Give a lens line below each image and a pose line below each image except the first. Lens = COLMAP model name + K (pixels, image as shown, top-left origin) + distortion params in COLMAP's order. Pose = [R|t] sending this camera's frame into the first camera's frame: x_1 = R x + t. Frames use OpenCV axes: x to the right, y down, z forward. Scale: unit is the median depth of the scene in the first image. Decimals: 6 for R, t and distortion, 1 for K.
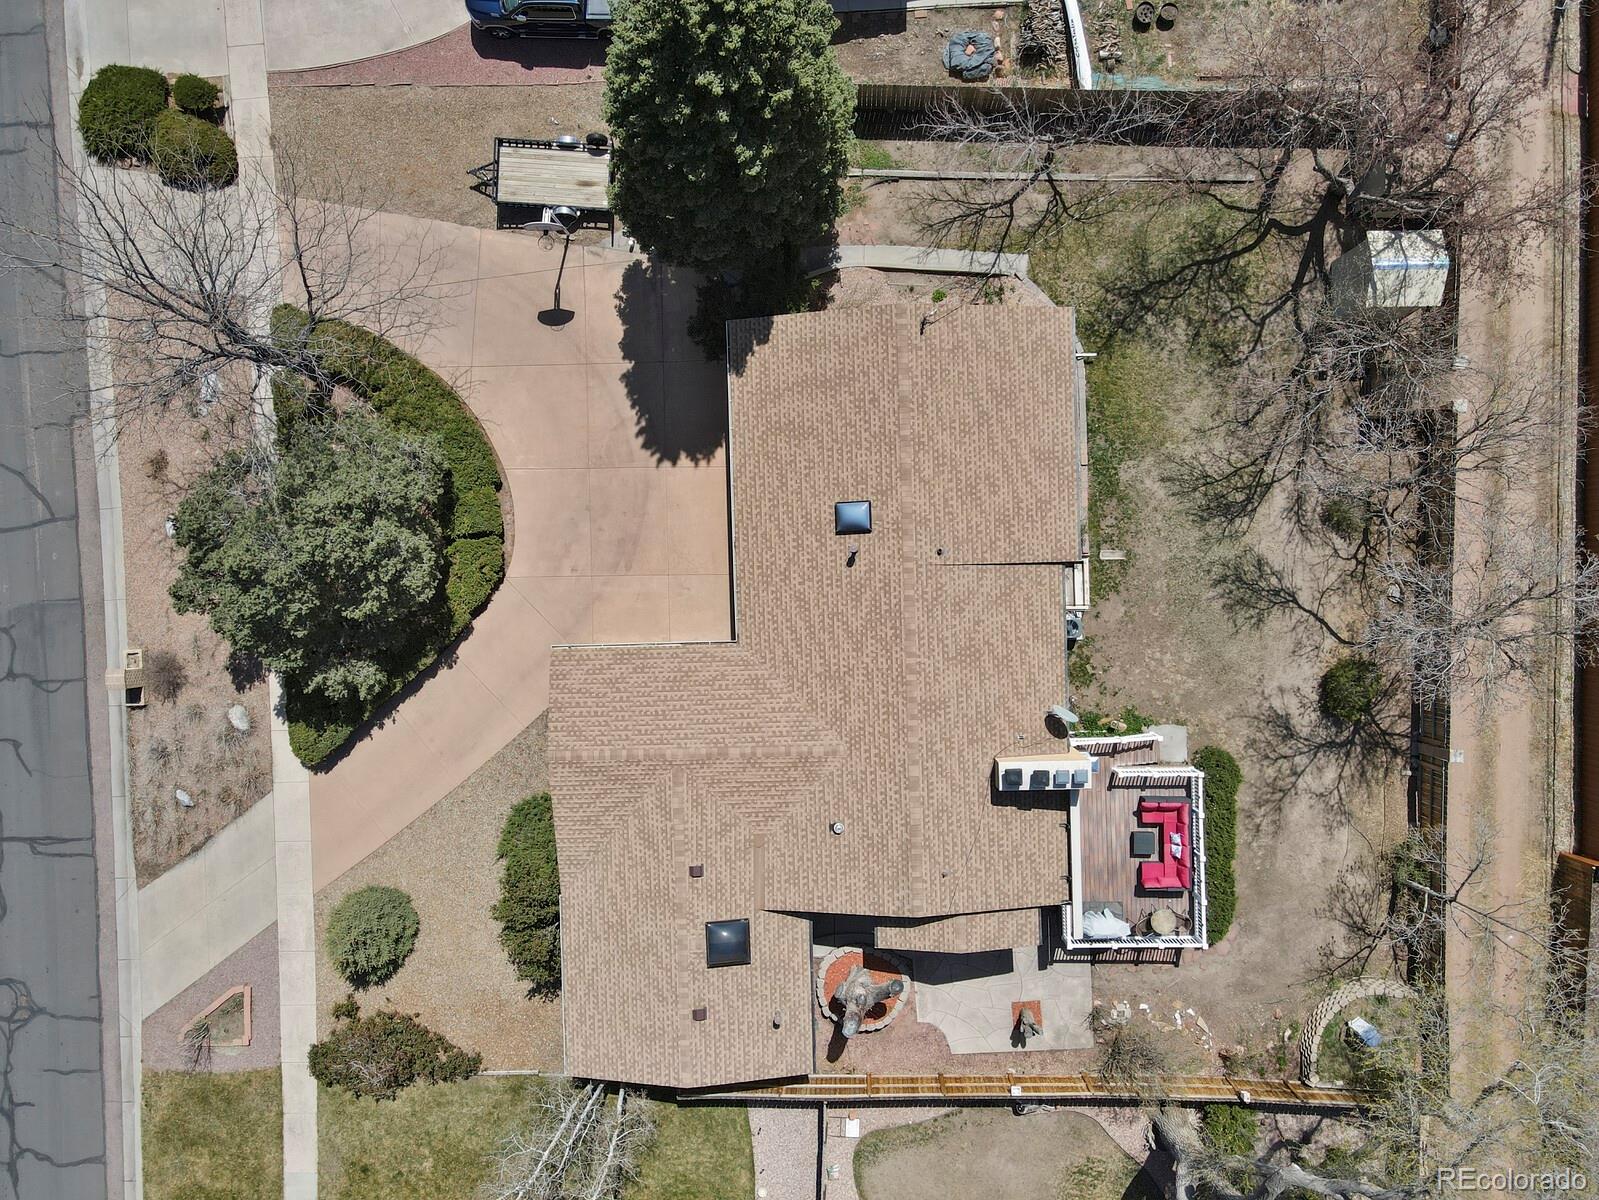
lens RADIAL K [[1174.9, 0, 799.5], [0, 1174.9, 600.0], [0, 0, 1]] dist [-0.006368, 0.042860]
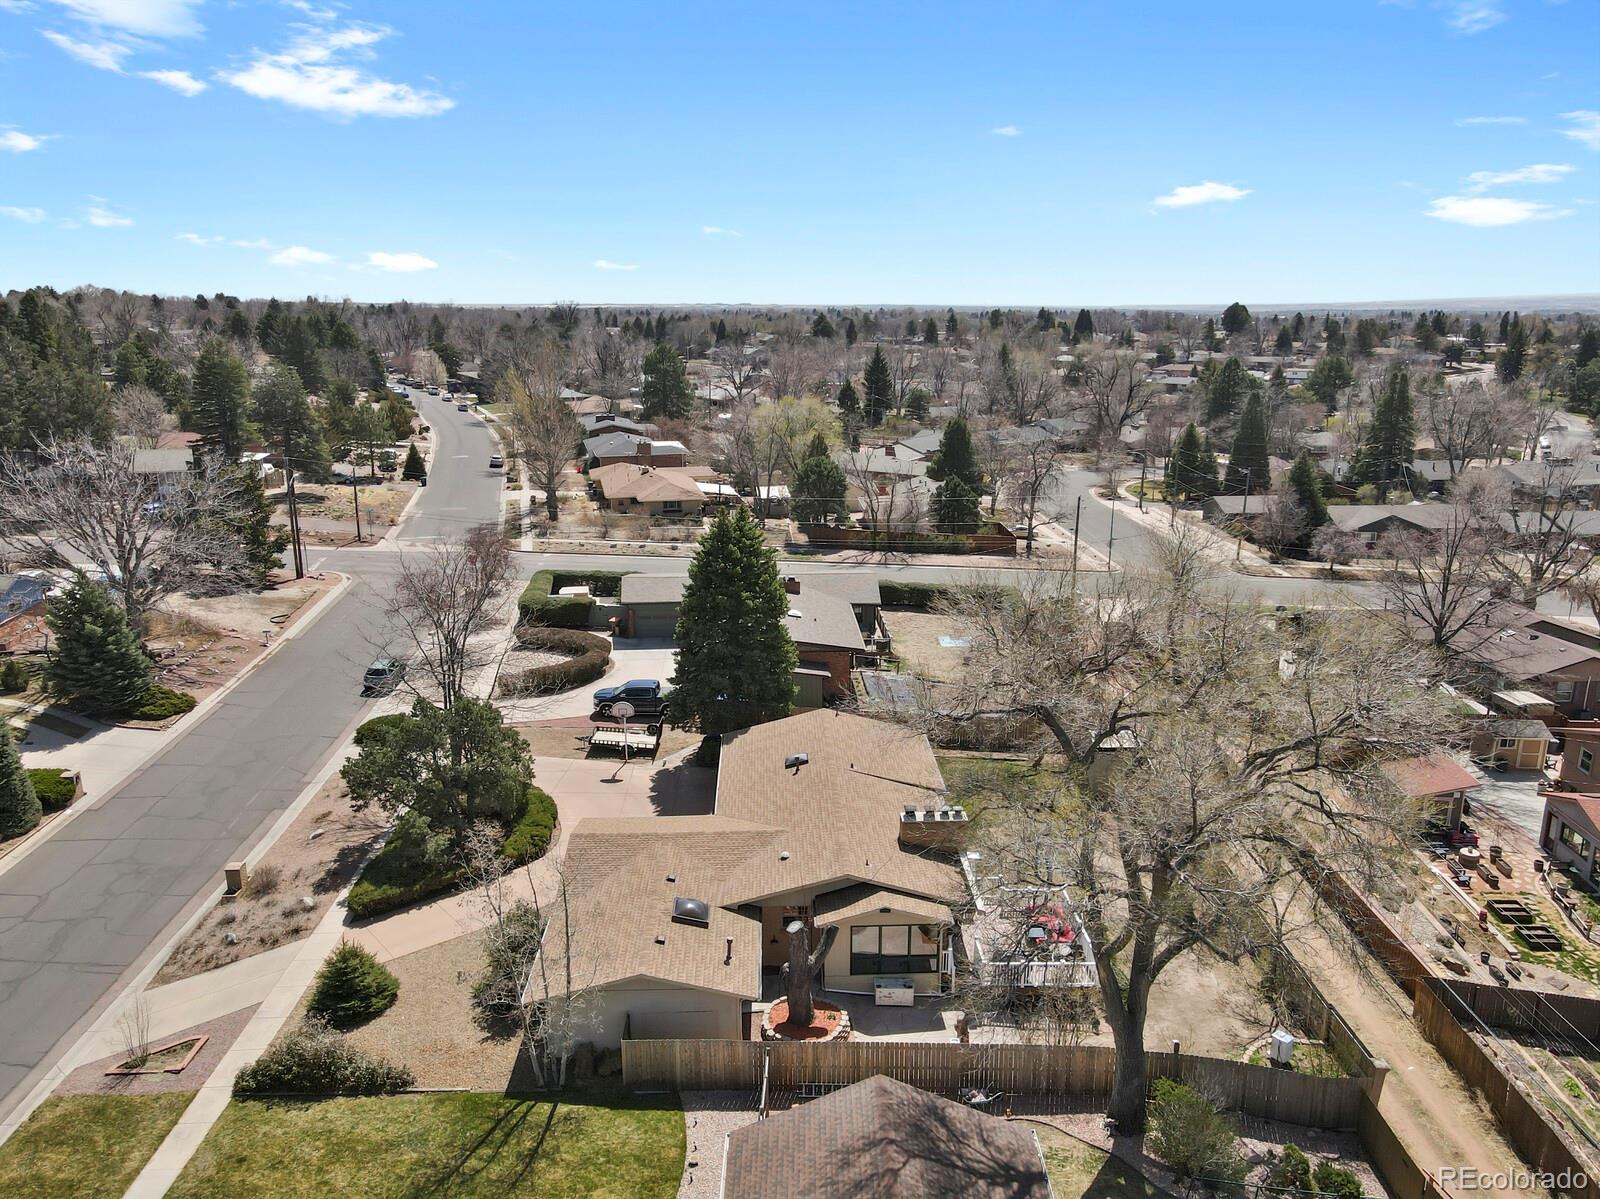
lens RADIAL K [[1175.7, 0, 800.0], [0, 1175.7, 599.5], [0, 0, 1]] dist [-0.006368, 0.042860]
pose [[0.998946, 0.044362, 0.011826, 0.019122], [0.000812, 0.240469, -0.970656, 1.251271], [-0.045904, 0.969643, 0.240180, 0.365120]]
